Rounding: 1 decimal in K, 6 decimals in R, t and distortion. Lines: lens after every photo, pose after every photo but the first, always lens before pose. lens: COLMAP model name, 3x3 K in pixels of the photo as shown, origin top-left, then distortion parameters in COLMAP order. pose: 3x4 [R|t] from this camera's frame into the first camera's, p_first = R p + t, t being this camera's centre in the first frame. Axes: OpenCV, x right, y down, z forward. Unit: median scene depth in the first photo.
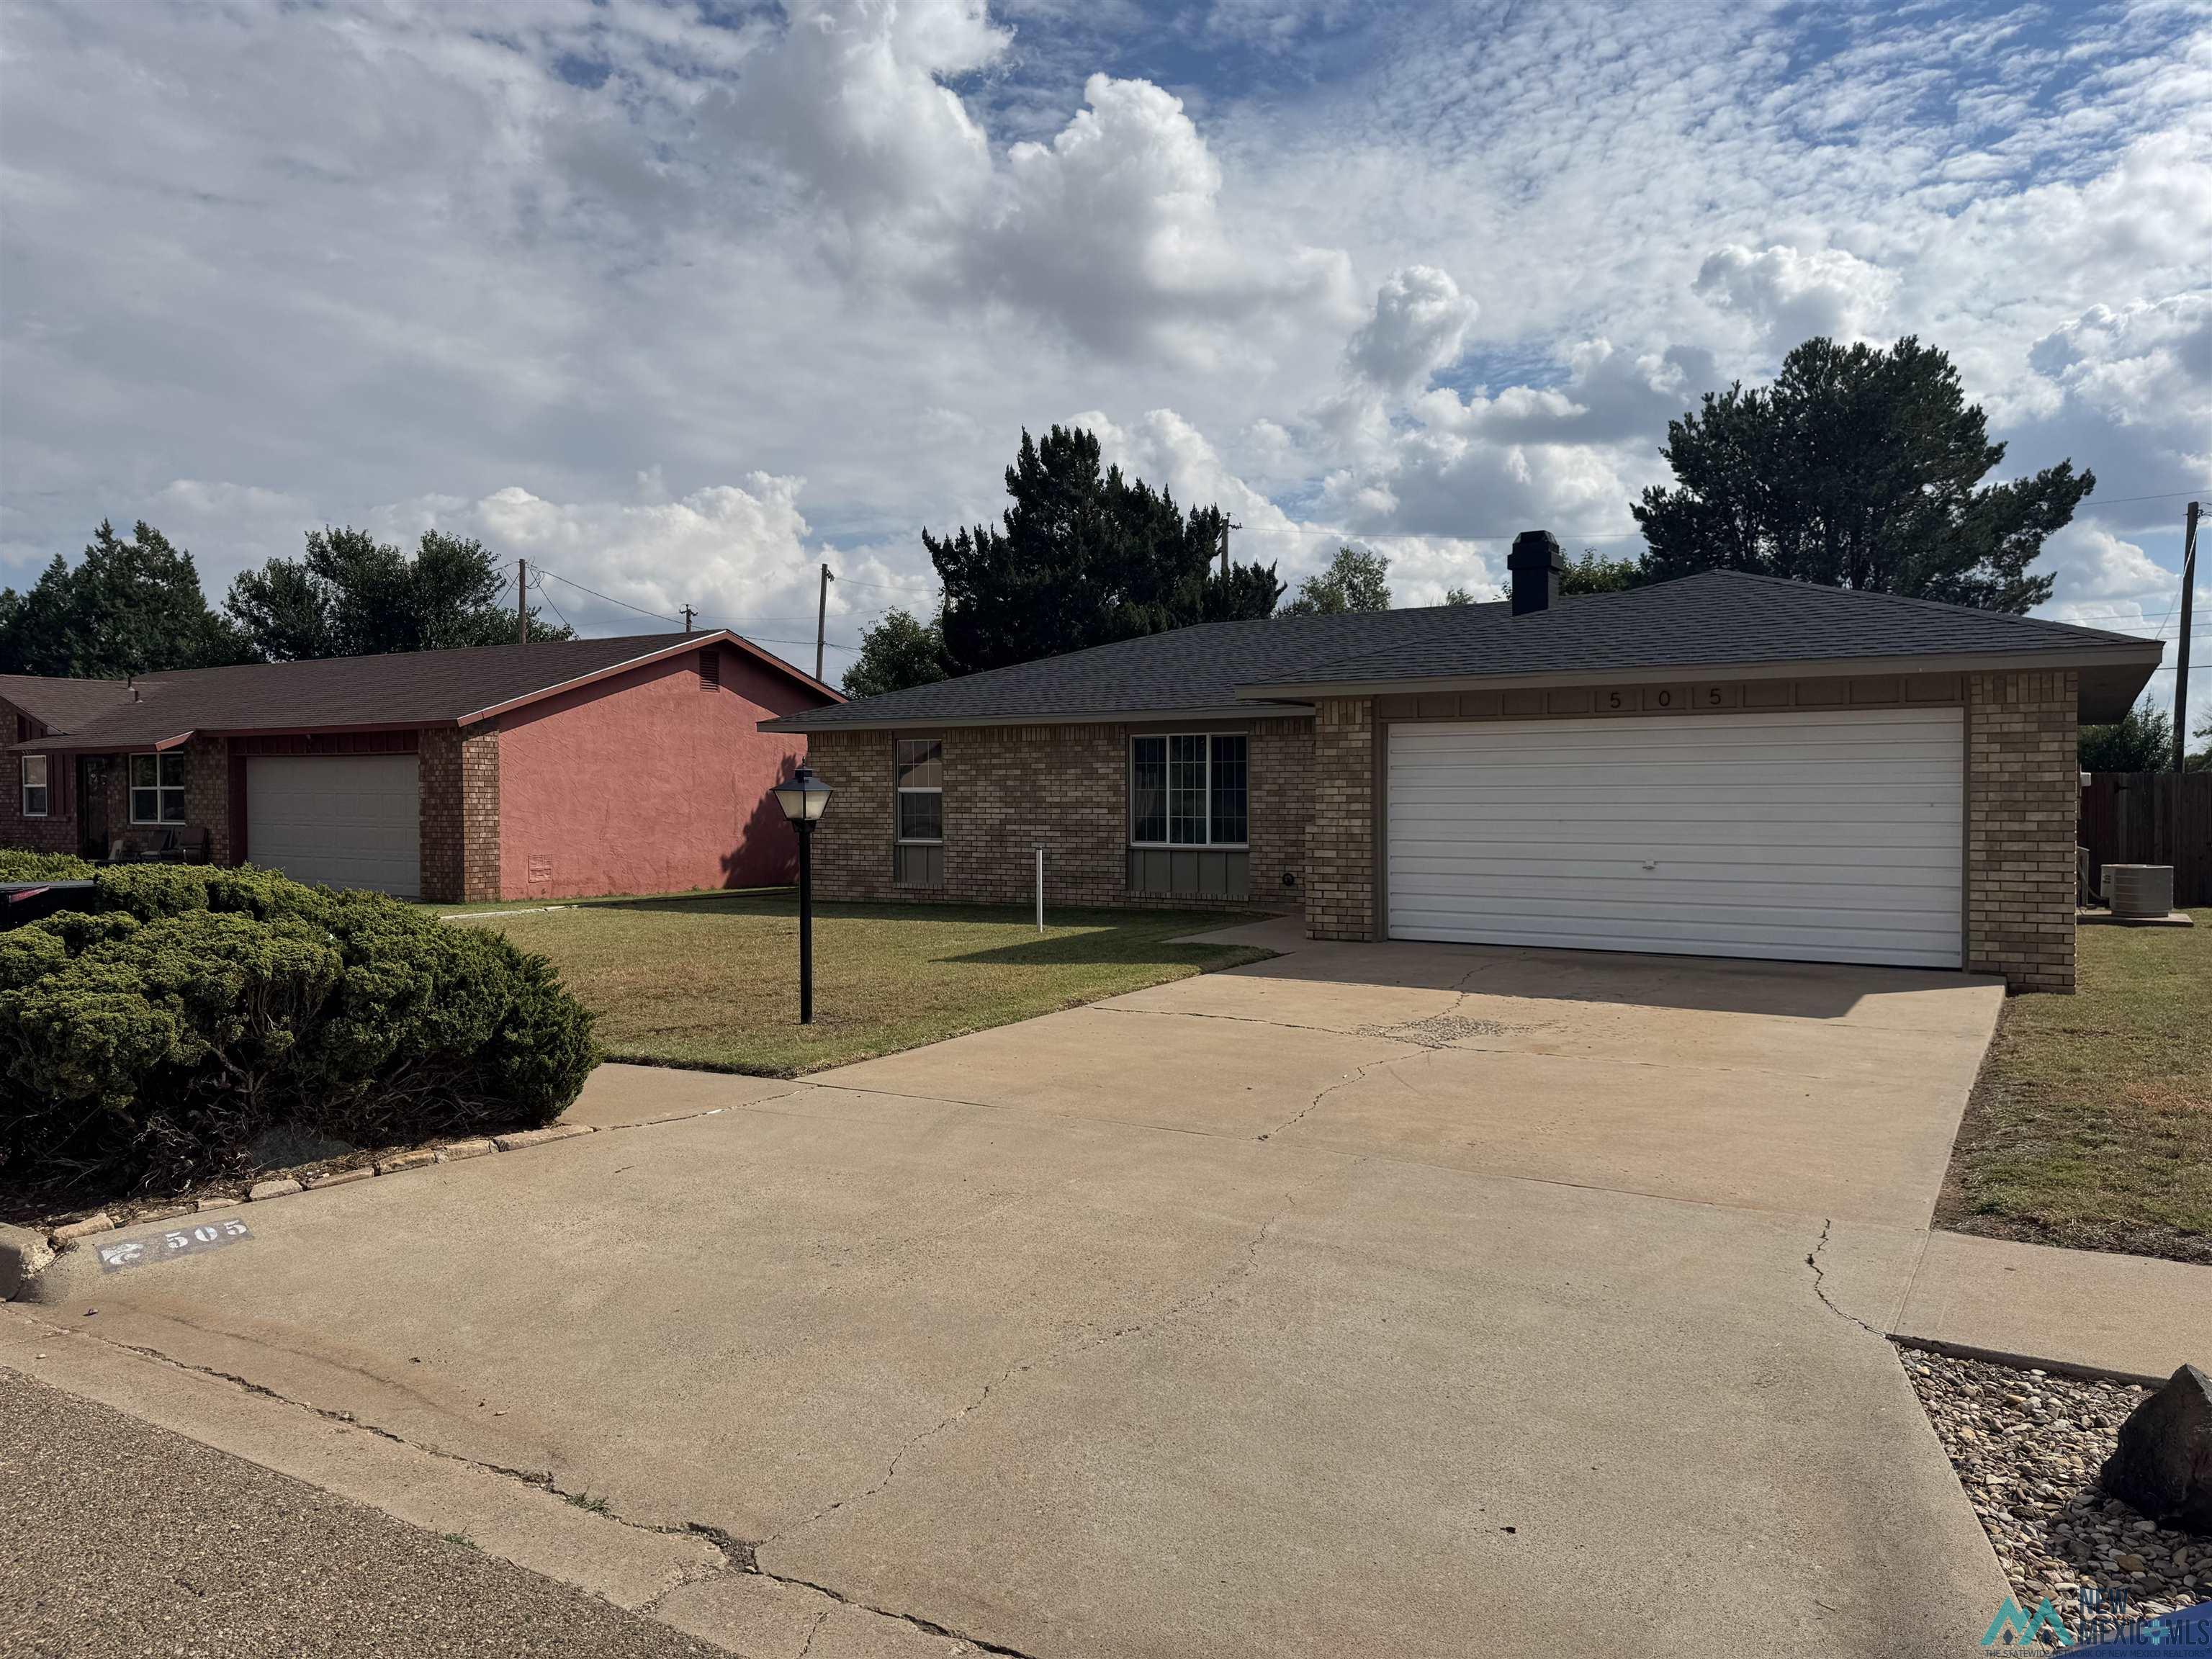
lens RADIAL K [[1566.1, 0, 1115.6], [0, 1566.1, 814.6], [0, 0, 1]] dist [0.078056, -0.093251]
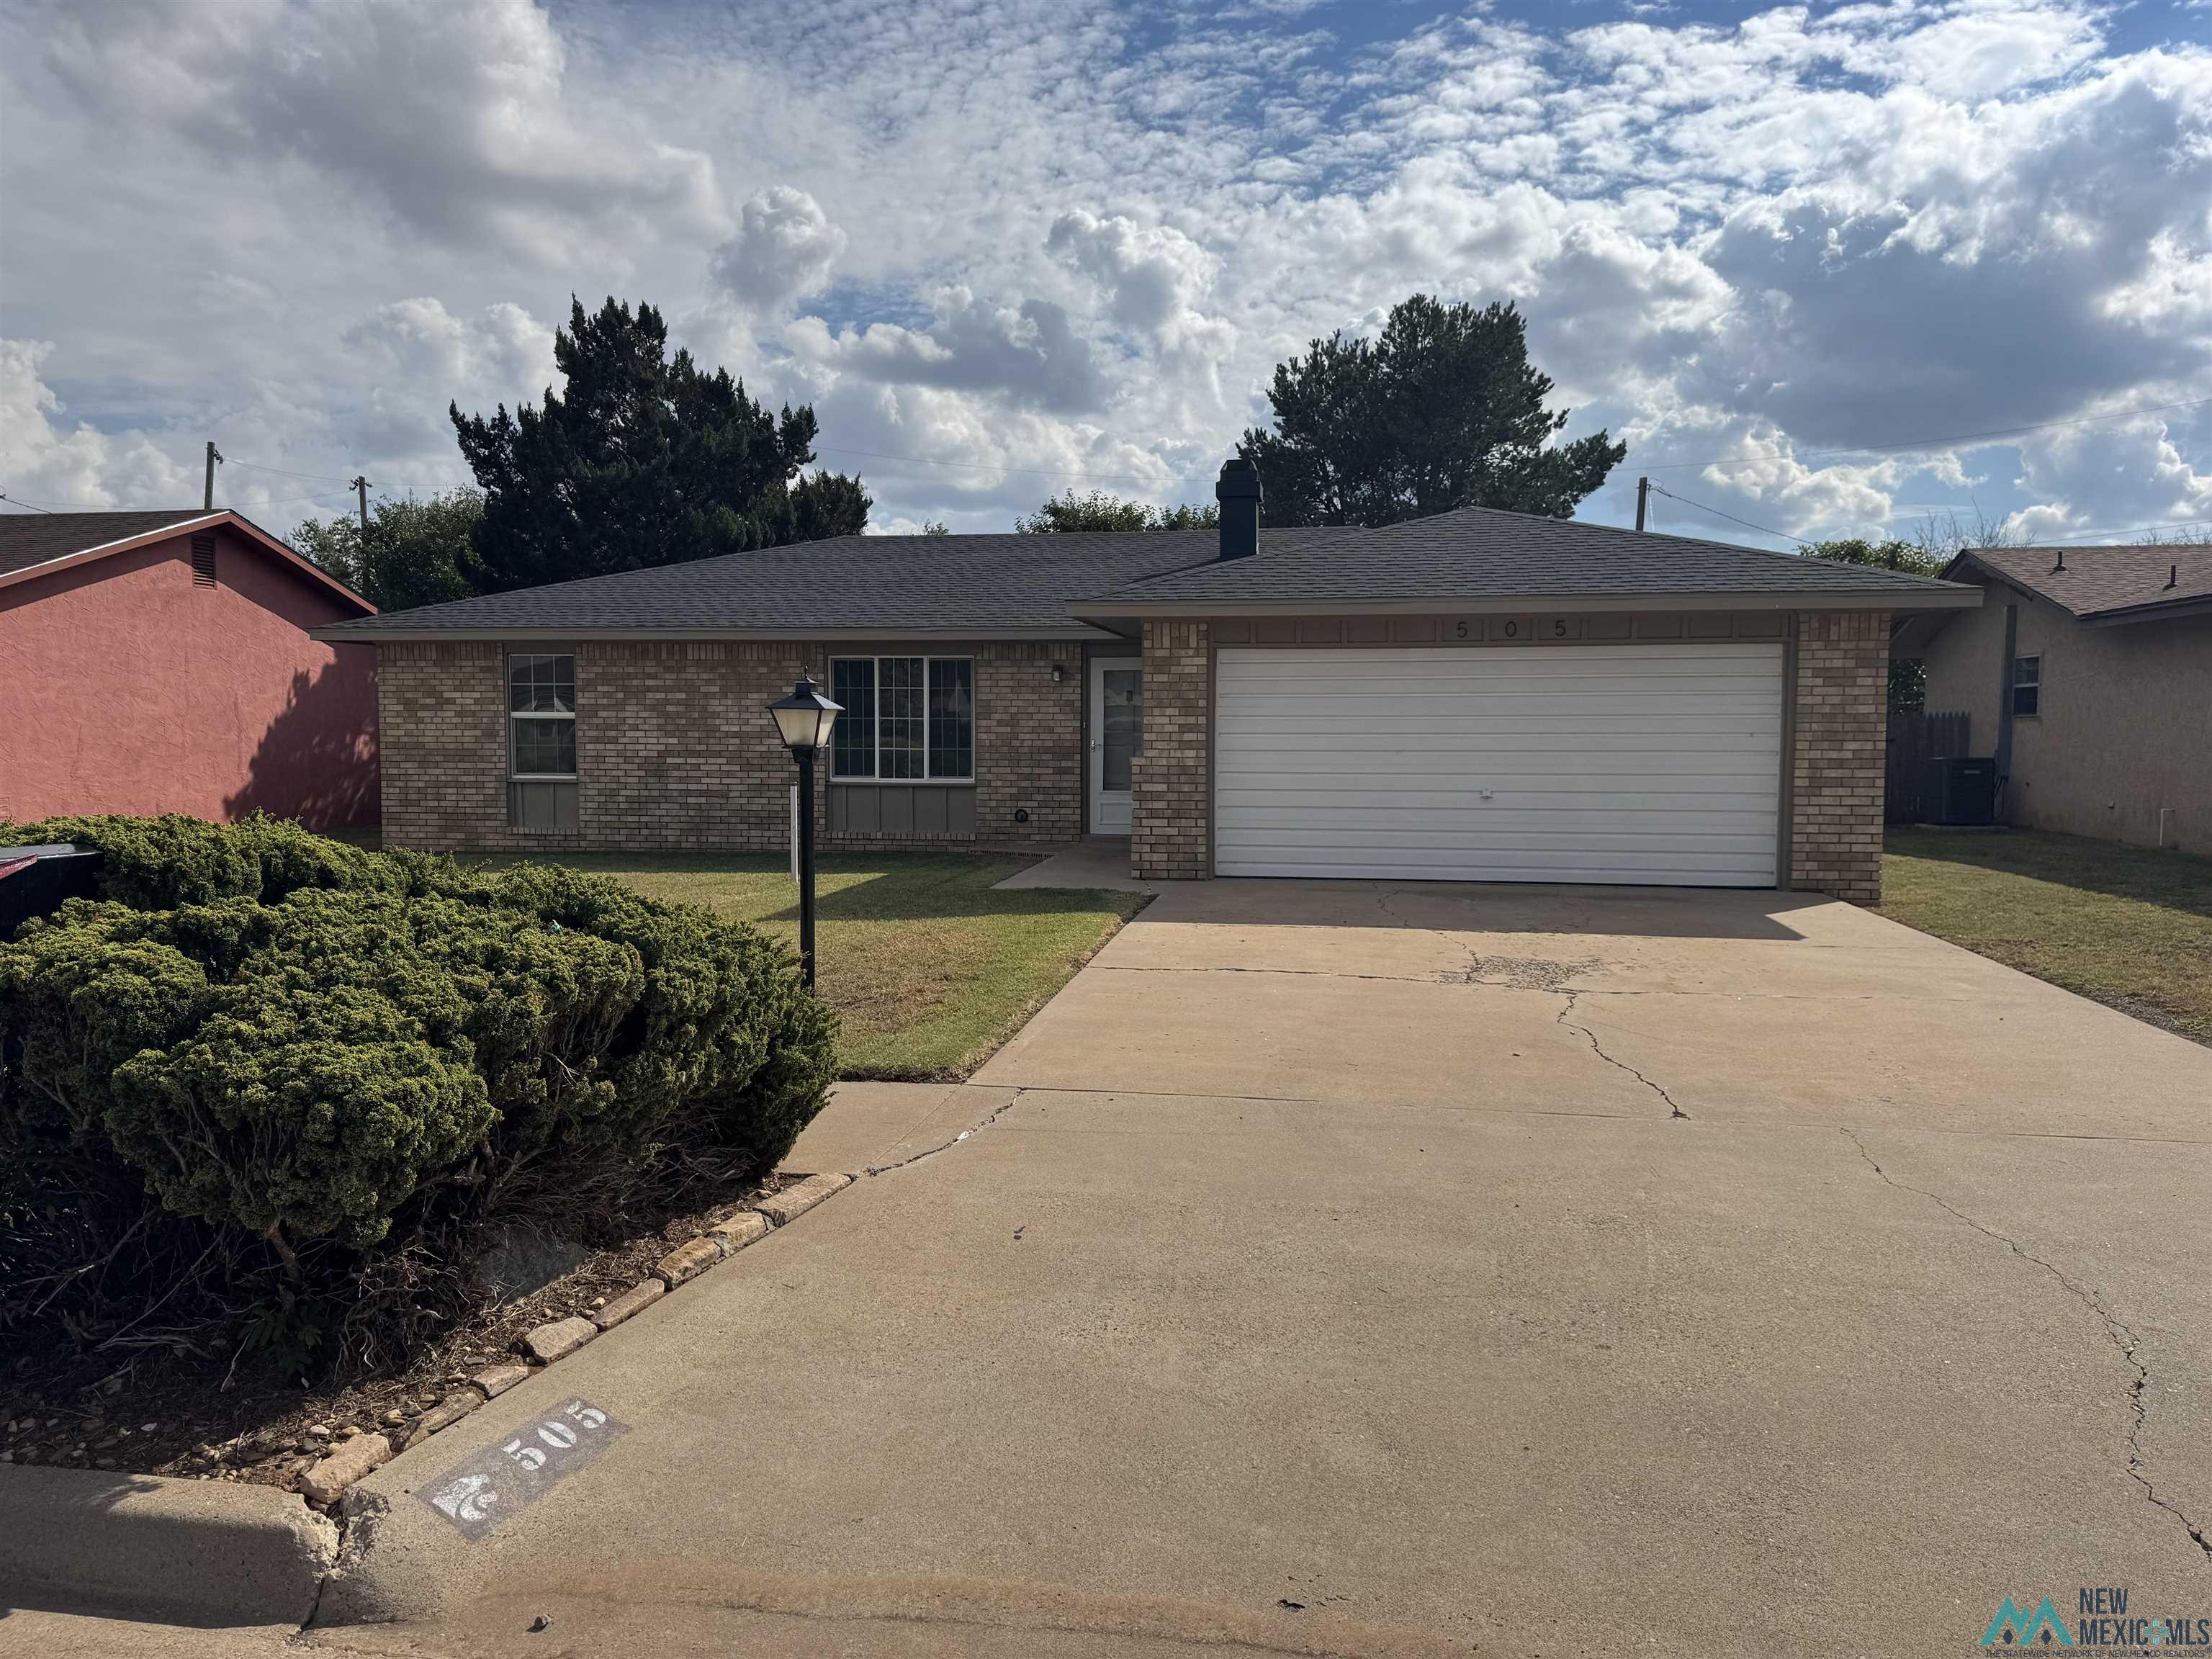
lens RADIAL K [[1566.1, 0, 1125.7], [0, 1566.1, 812.4], [0, 0, 1]] dist [0.078056, -0.093251]
pose [[0.922104, -0.014933, 0.386653, -0.184835], [-0.000491, 0.999209, 0.039762, 0.002384], [-0.386941, -0.036855, 0.921368, 0.116587]]
